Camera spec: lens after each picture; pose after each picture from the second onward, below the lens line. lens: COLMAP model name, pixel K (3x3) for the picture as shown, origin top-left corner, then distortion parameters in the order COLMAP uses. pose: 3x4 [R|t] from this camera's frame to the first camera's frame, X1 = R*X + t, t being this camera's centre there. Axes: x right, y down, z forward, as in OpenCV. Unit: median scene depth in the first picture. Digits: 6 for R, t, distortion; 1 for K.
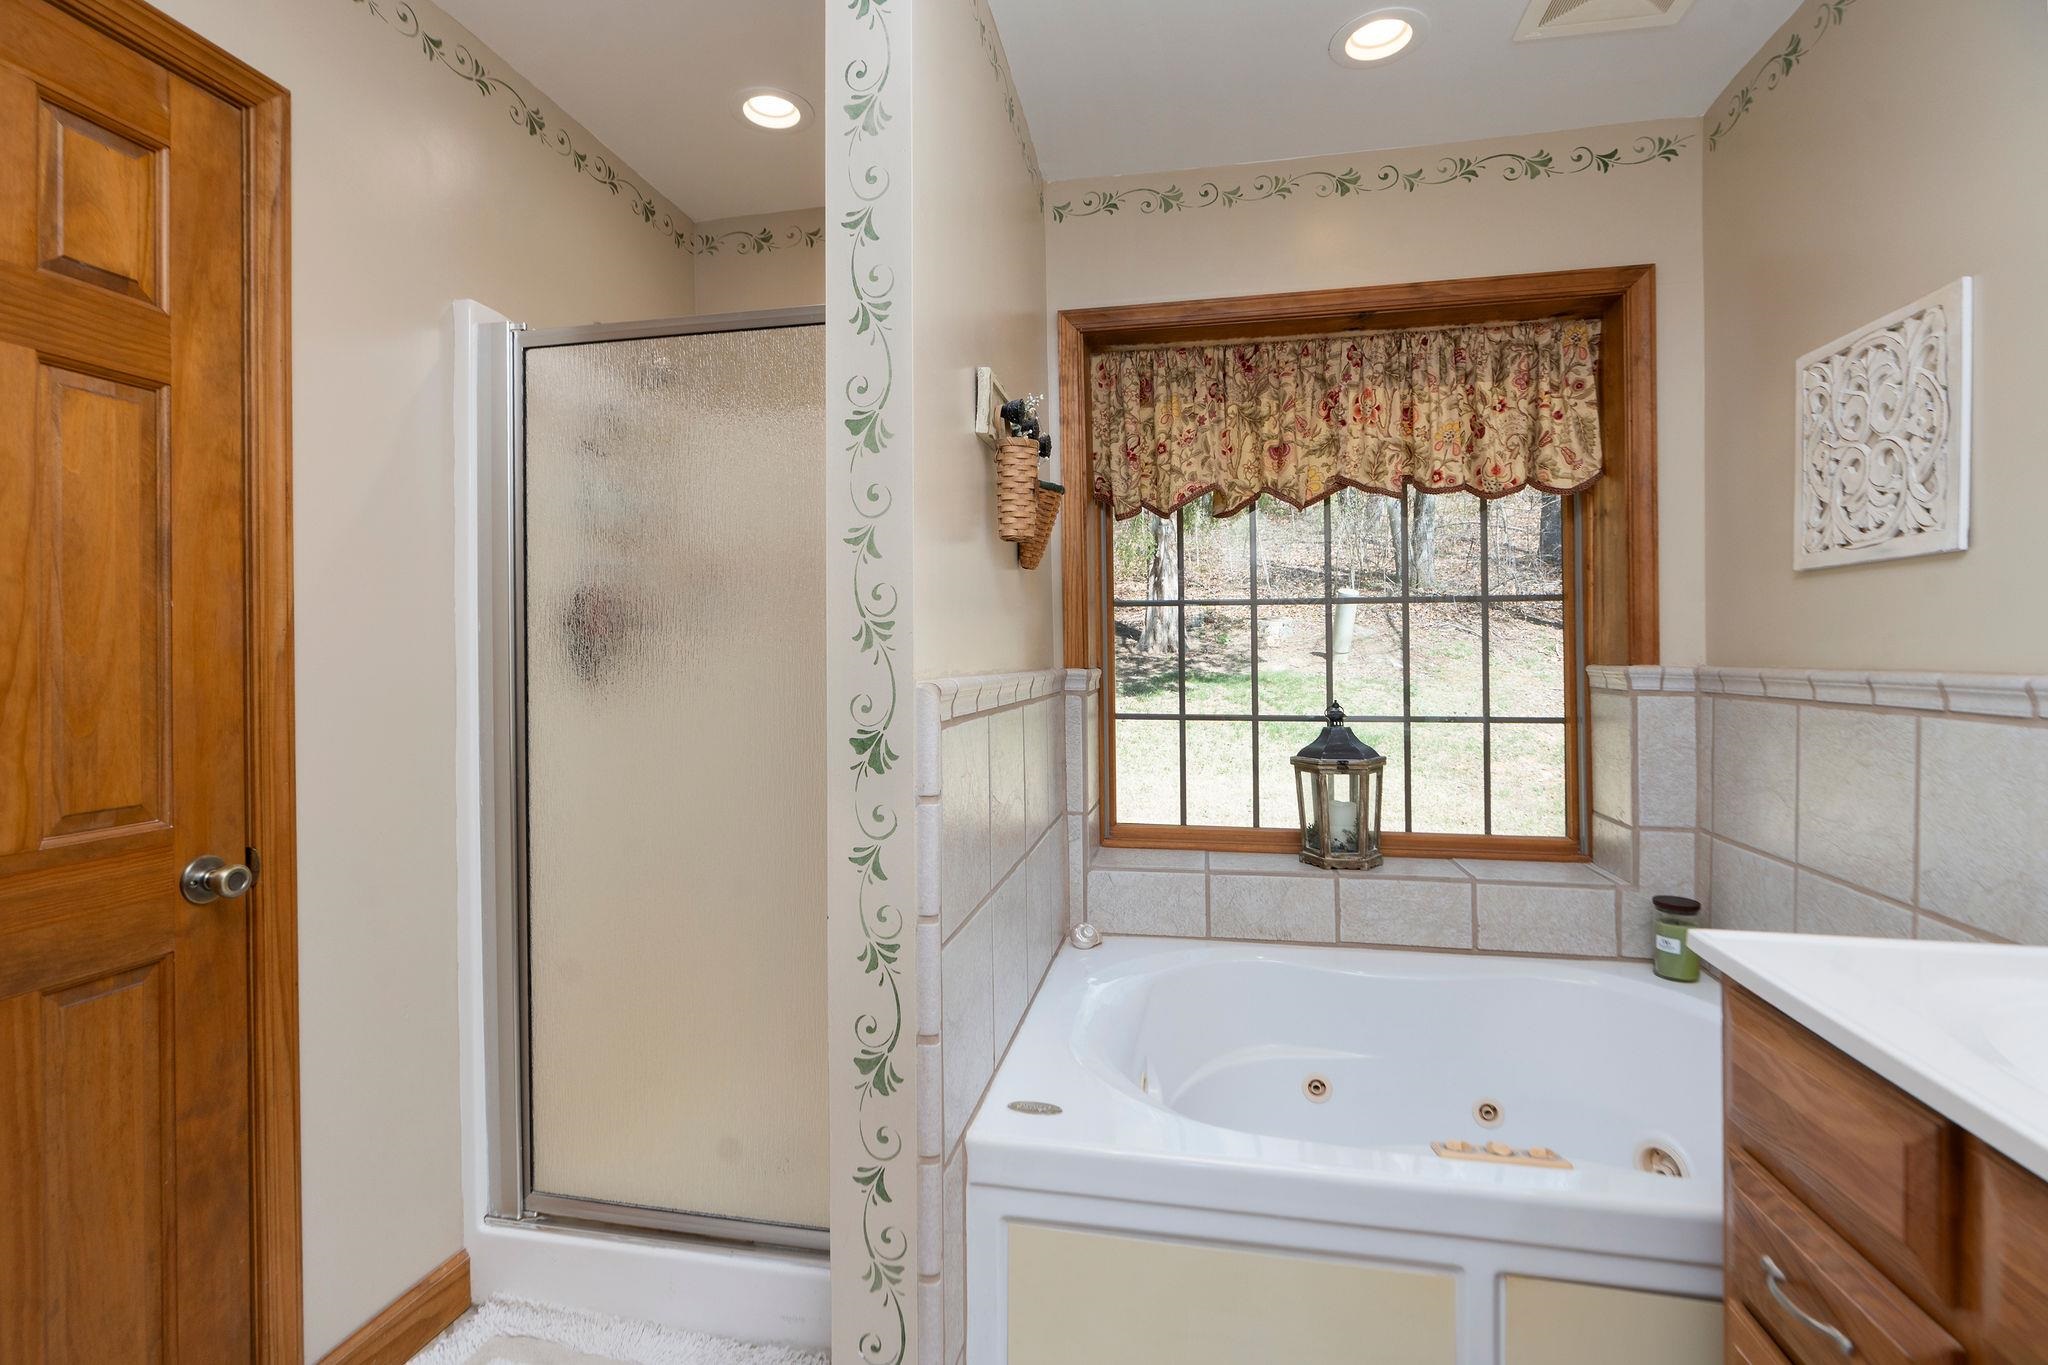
lens RADIAL K [[954.6, 0, 1021.9], [0, 954.6, 635.6], [0, 0, 1]] dist [-0.013267, 0.011182]
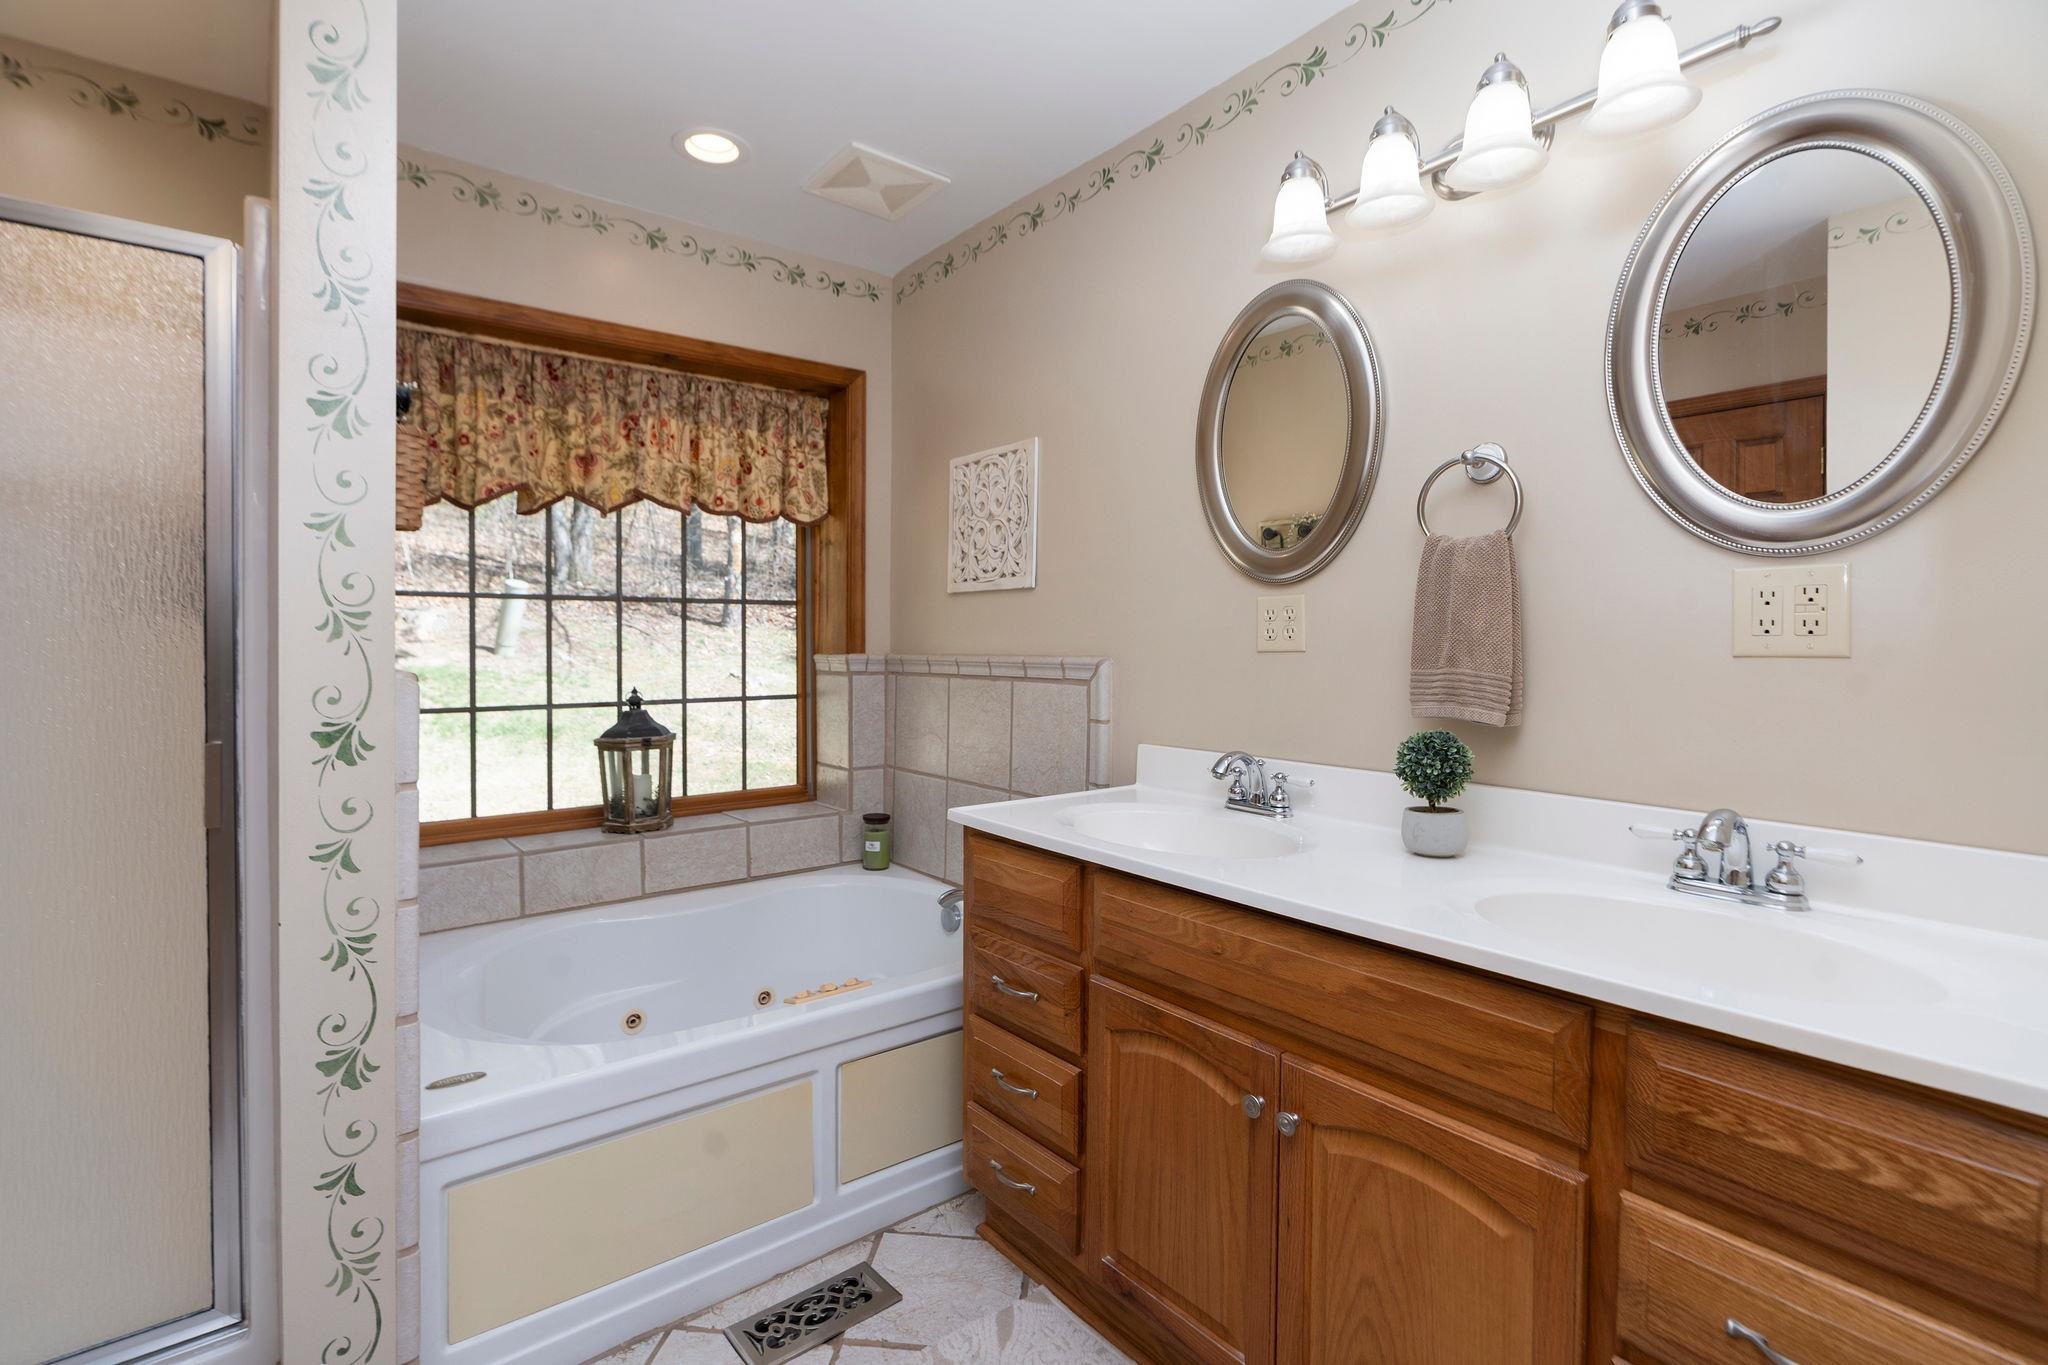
lens RADIAL K [[954.6, 0, 1021.9], [0, 954.6, 635.6], [0, 0, 1]] dist [-0.013267, 0.011182]
pose [[0.641005, 0.008686, 0.767487, -0.255289], [-0.013667, 0.999907, 0.000098, 0.000389], [-0.767415, -0.010552, 0.641064, -0.089008]]
